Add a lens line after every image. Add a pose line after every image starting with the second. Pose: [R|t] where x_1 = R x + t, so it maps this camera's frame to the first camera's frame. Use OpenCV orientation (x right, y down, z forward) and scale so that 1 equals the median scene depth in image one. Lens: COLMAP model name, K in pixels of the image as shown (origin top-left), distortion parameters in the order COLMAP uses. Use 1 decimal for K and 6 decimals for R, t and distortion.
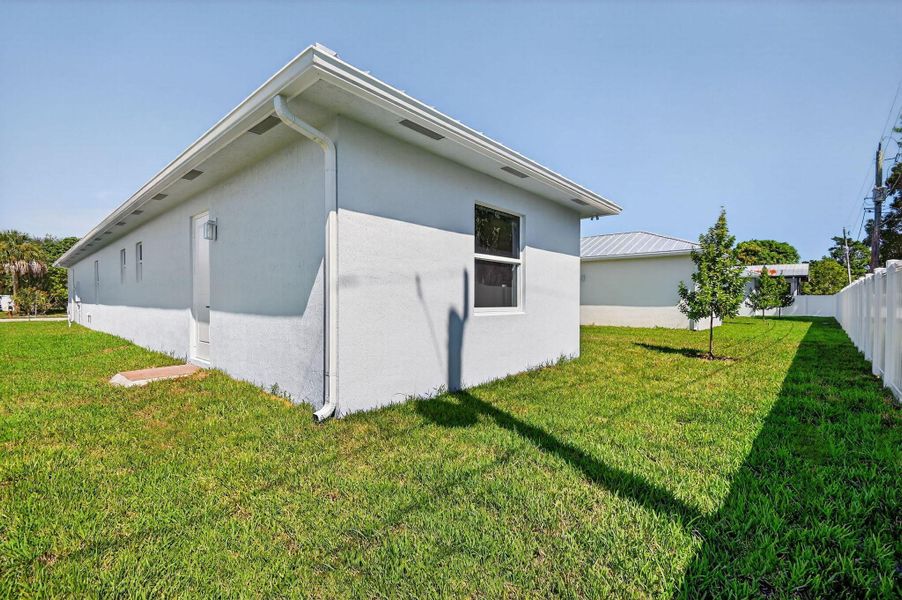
lens RADIAL K [[395.6, 0, 452.0], [0, 395.6, 308.5], [0, 0, 1]] dist [0.021089, -0.021257]
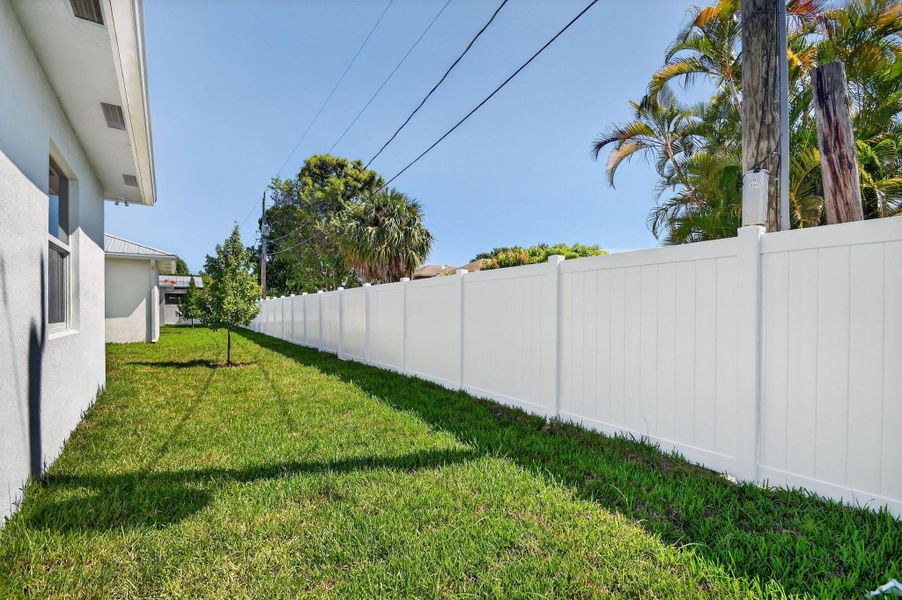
lens RADIAL K [[395.6, 0, 452.0], [0, 395.6, 308.5], [0, 0, 1]] dist [0.021089, -0.021257]
pose [[0.219904, -0.002699, 0.975518, -0.329244], [0.025279, 0.999676, -0.002933, -0.008747], [-0.975194, 0.025305, 0.219901, 0.286067]]
